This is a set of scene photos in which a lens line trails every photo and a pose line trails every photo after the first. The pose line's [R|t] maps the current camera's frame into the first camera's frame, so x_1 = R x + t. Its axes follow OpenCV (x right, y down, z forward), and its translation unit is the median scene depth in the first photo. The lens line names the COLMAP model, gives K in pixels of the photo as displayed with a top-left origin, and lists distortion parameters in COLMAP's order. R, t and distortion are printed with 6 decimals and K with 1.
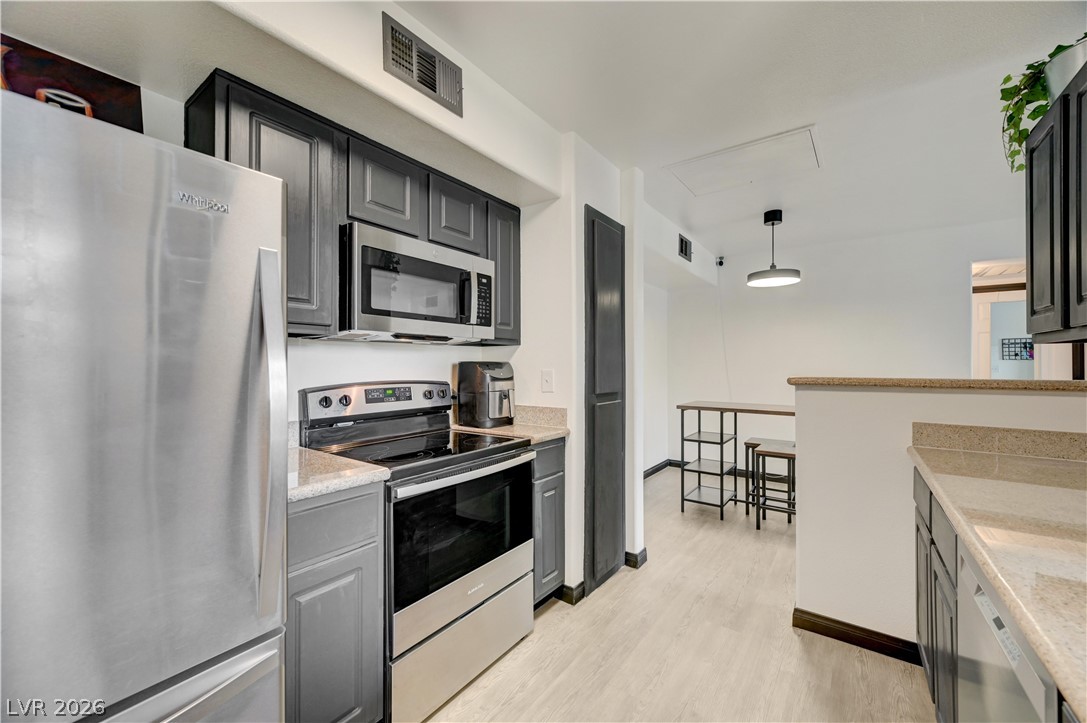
lens RADIAL K [[425.5, 0, 543.5], [0, 425.5, 361.5], [0, 0, 1]] dist [-0.002231, 0.000145]
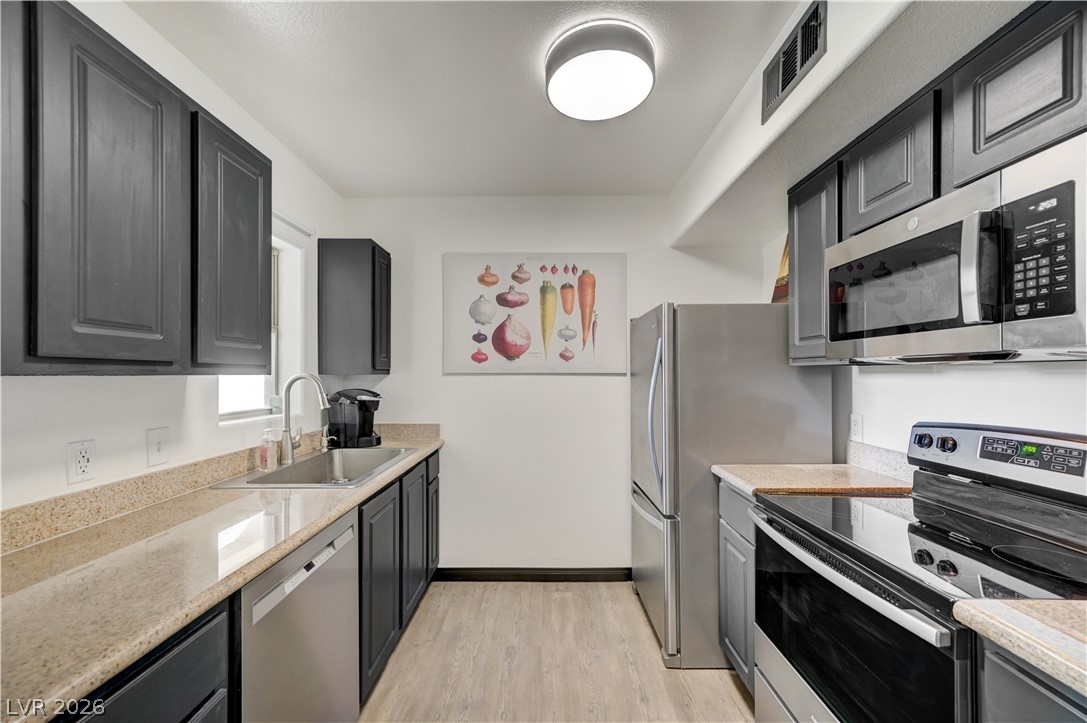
lens RADIAL K [[425.5, 0, 543.5], [0, 425.5, 361.5], [0, 0, 1]] dist [-0.002231, 0.000145]
pose [[-0.812322, -0.014608, -0.583027, 0.452006], [0.006371, 0.999404, -0.033917, -0.028104], [0.583175, -0.031266, -0.811745, 0.973411]]
